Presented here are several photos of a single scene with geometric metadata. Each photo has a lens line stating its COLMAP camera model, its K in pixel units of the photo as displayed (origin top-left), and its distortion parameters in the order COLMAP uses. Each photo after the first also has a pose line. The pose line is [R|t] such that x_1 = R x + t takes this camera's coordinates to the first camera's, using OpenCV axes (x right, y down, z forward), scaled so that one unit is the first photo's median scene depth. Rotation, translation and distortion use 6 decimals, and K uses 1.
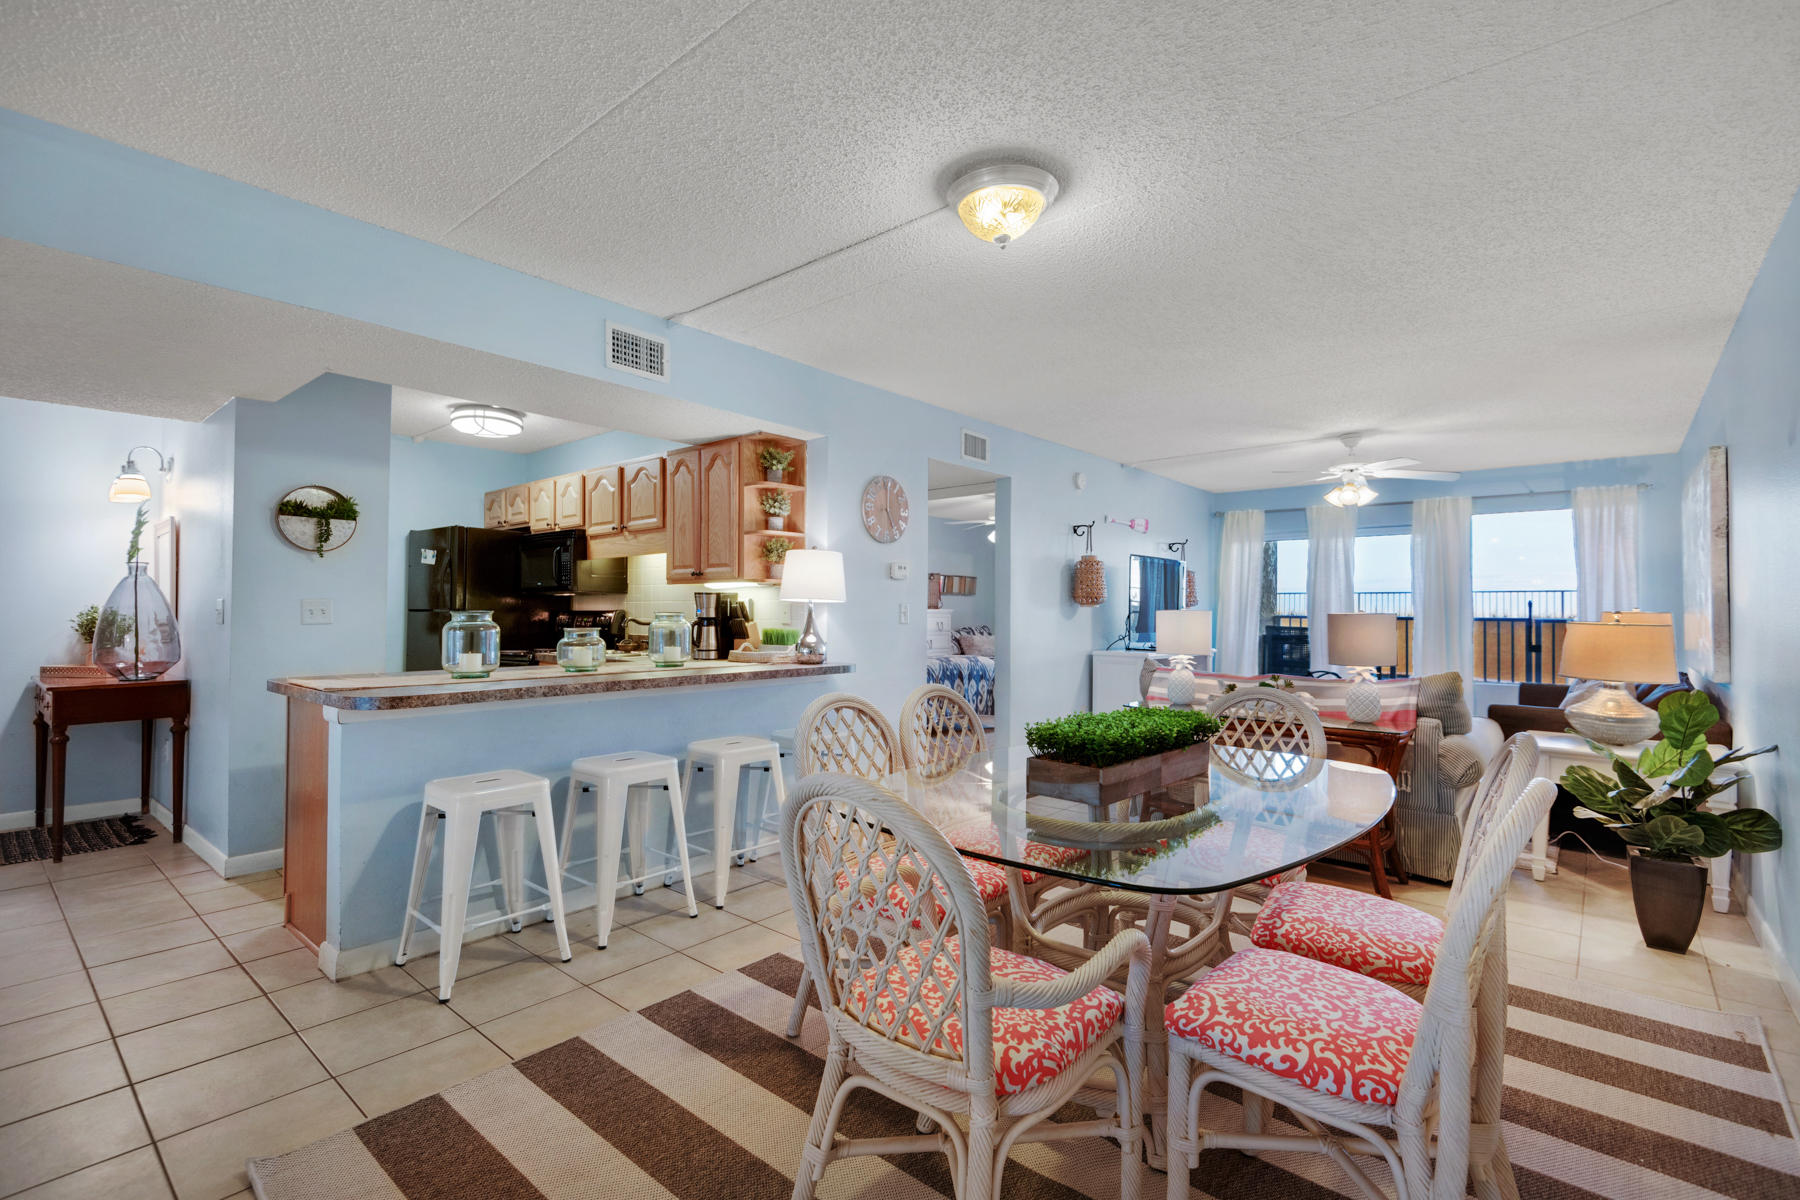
lens RADIAL K [[815.1, 0, 909.6], [0, 815.1, 614.9], [0, 0, 1]] dist [0.015225, -0.004913]
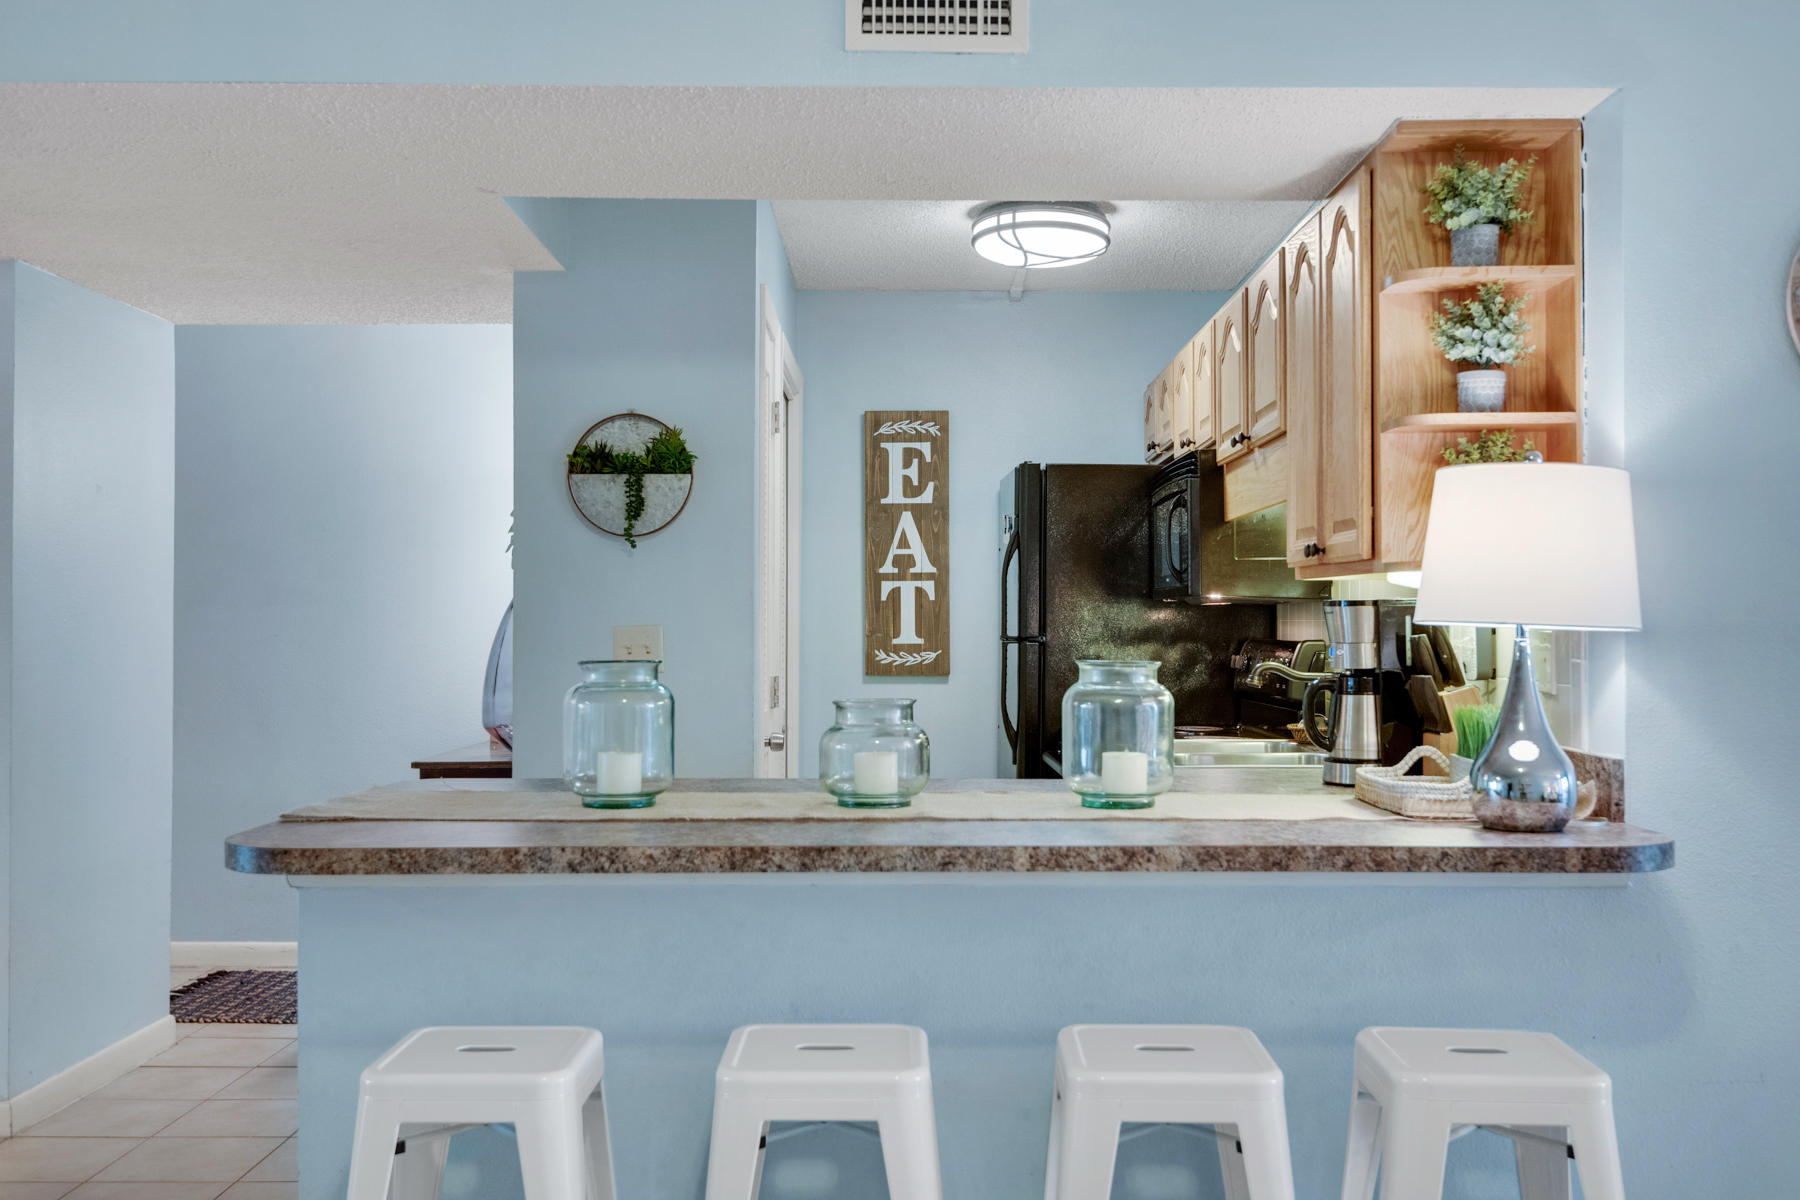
lens RADIAL K [[1754.1, 0, 890.2], [0, 1754.1, 597.2], [0, 0, 1]] dist [0.060497, 0.000000]
pose [[0.639017, -0.014444, -0.769057, 0.189859], [0.001623, 0.999847, -0.017431, -0.013282], [0.769191, 0.009891, 0.638942, 0.294413]]
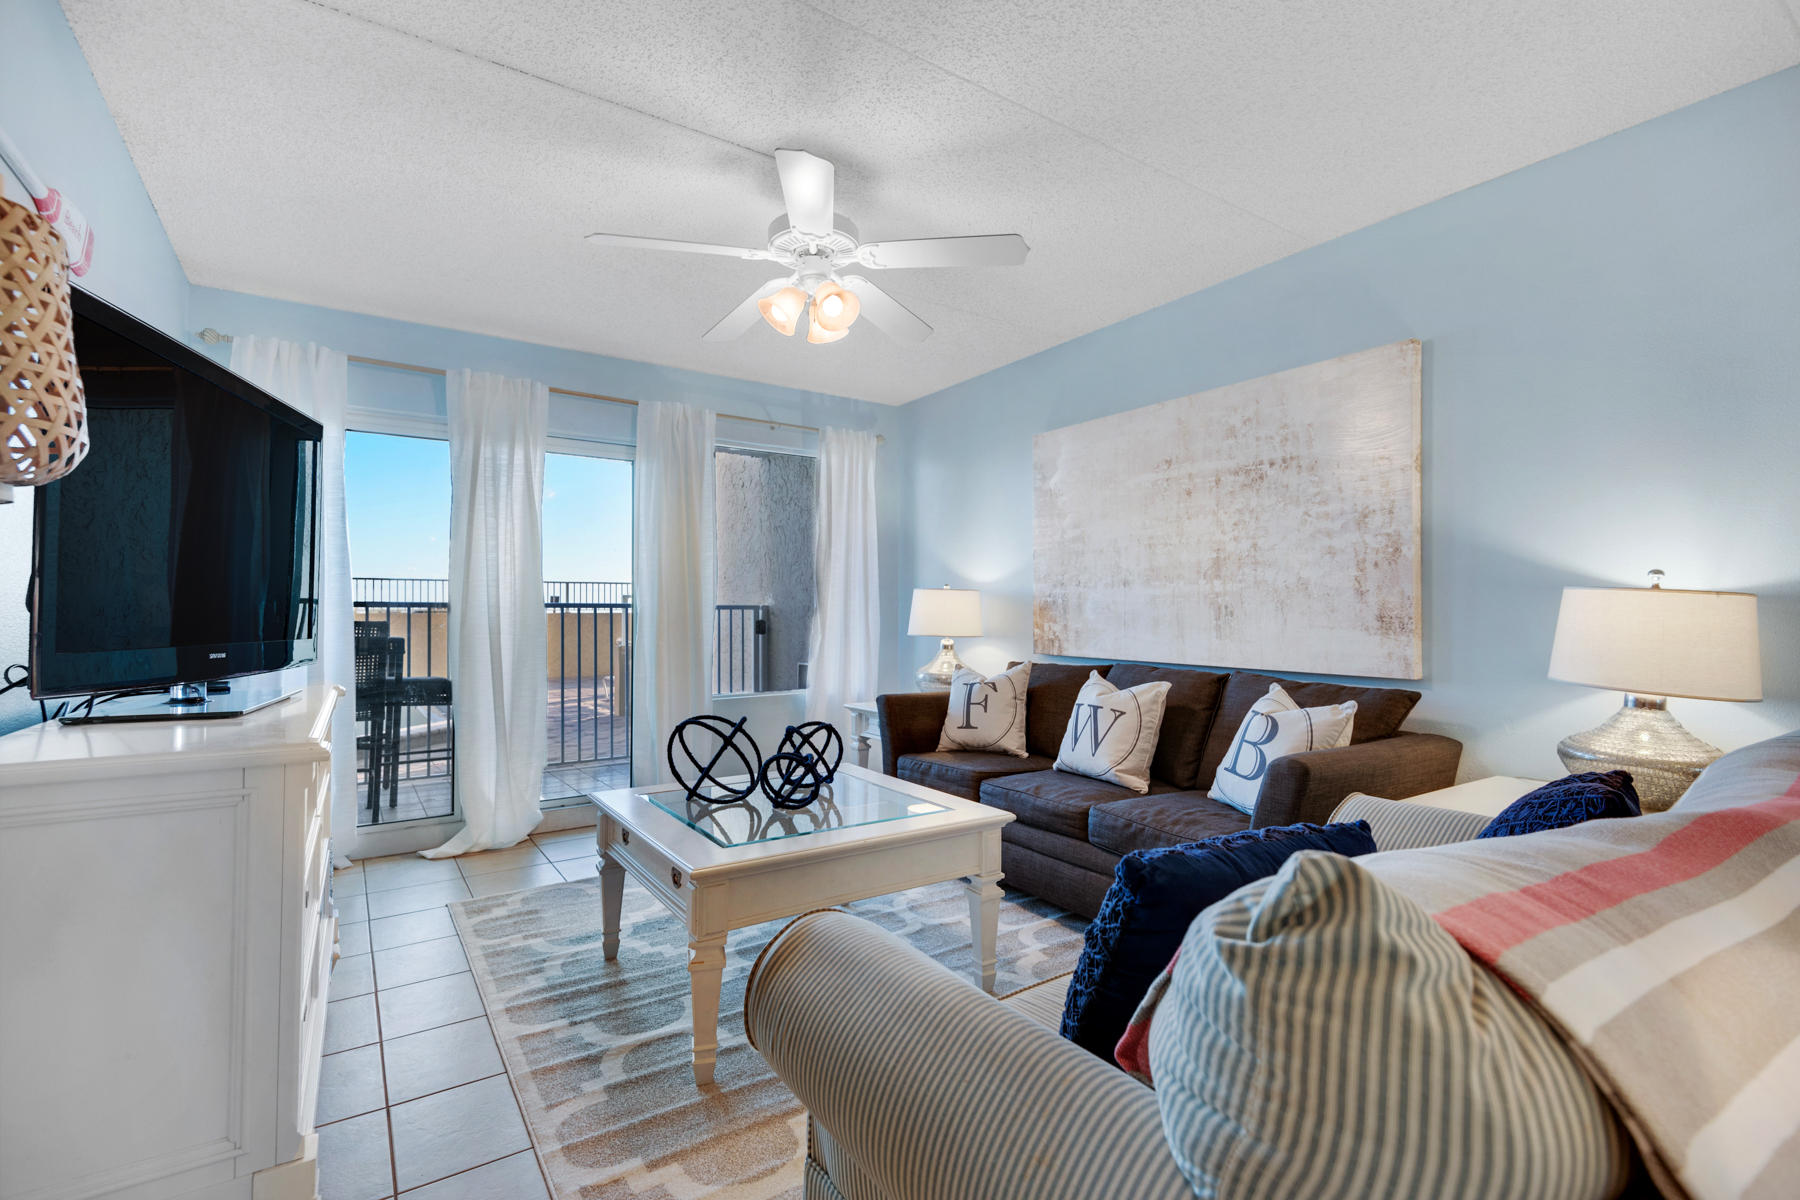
lens RADIAL K [[815.1, 0, 893.5], [0, 815.1, 585.8], [0, 0, 1]] dist [0.015225, -0.004913]
pose [[0.271028, 0.024394, 0.962262, 0.143754], [0.006351, 0.999612, -0.027129, 0.015536], [-0.962550, 0.013464, 0.270768, 0.918866]]
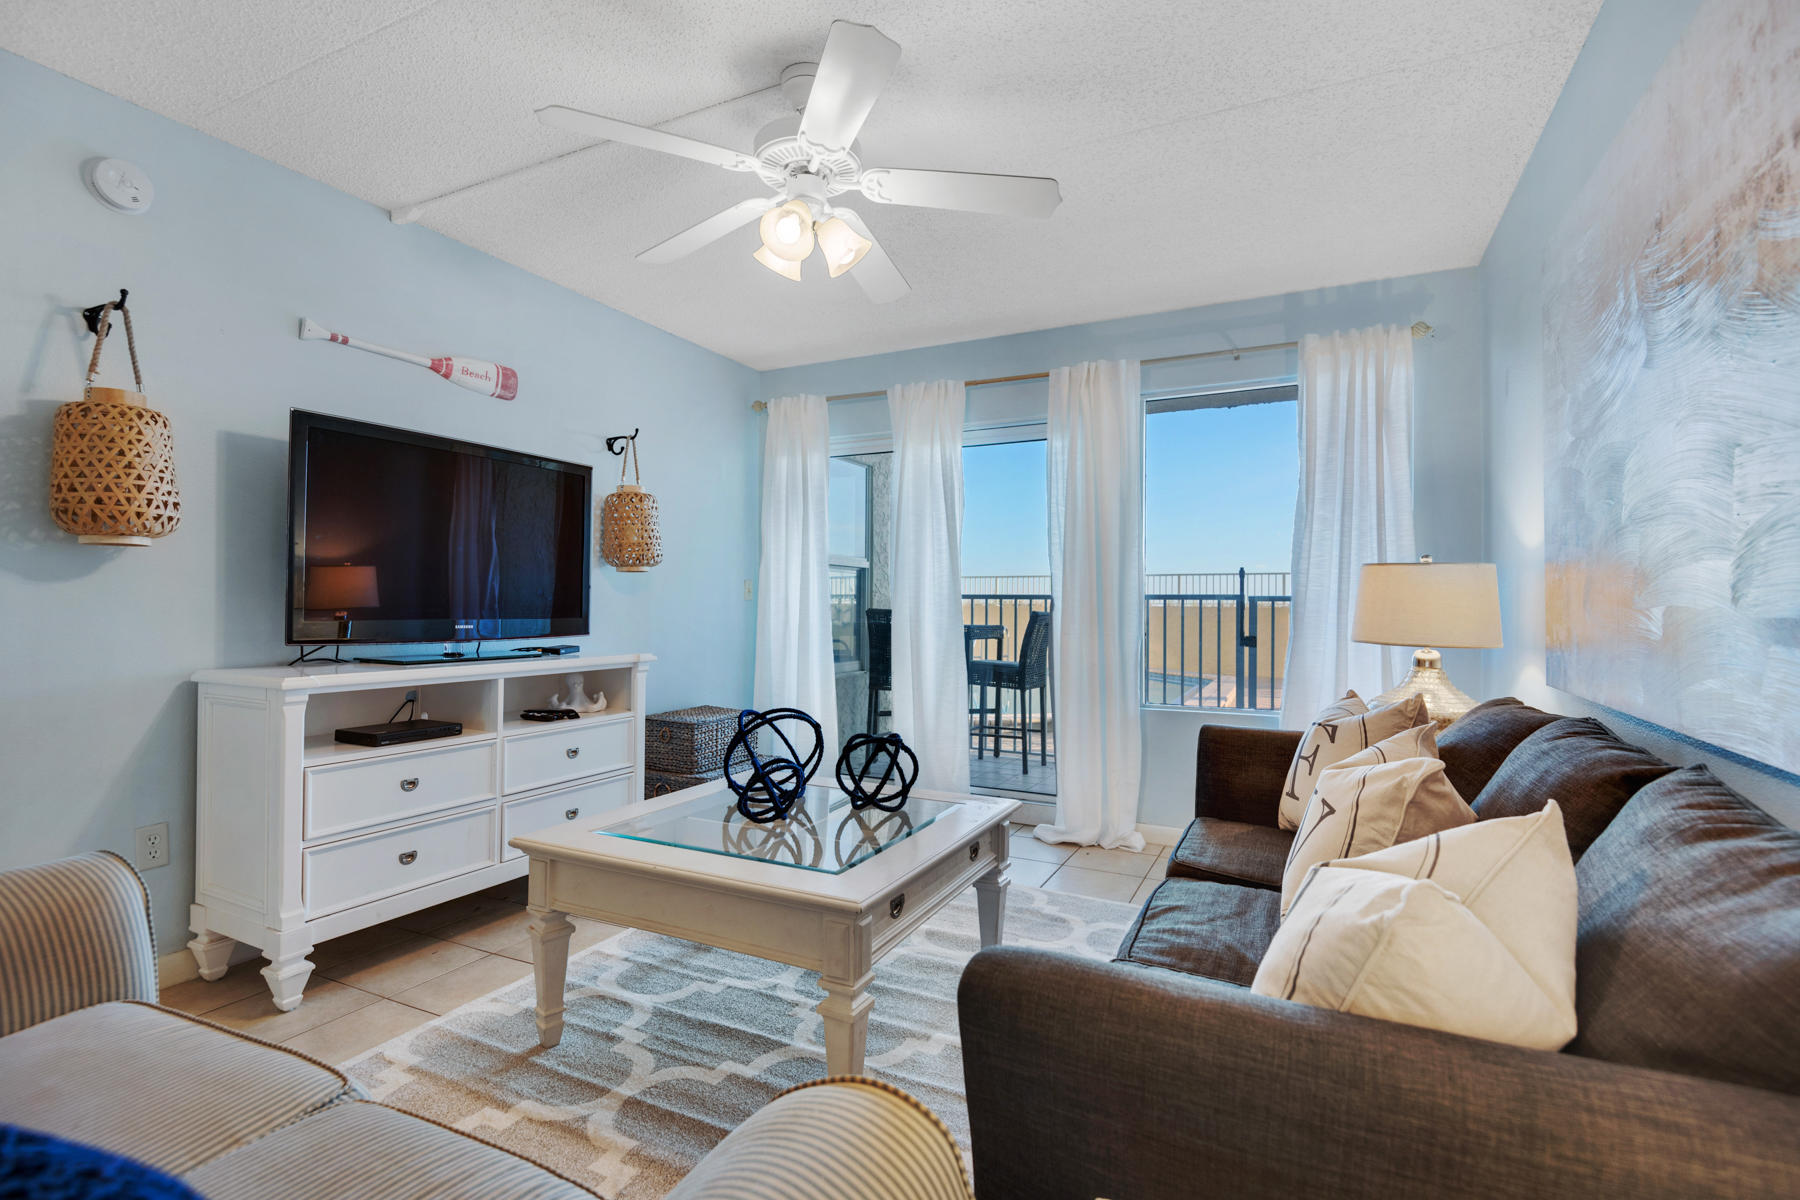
lens RADIAL K [[842.1, 0, 890.2], [0, 842.1, 587.6], [0, 0, 1]] dist [0.012368, -0.005281]
pose [[0.970064, 0.004180, 0.242814, 0.525133], [0.001462, 0.999733, -0.023050, 0.021706], [-0.242846, 0.022715, 0.969799, 0.681128]]
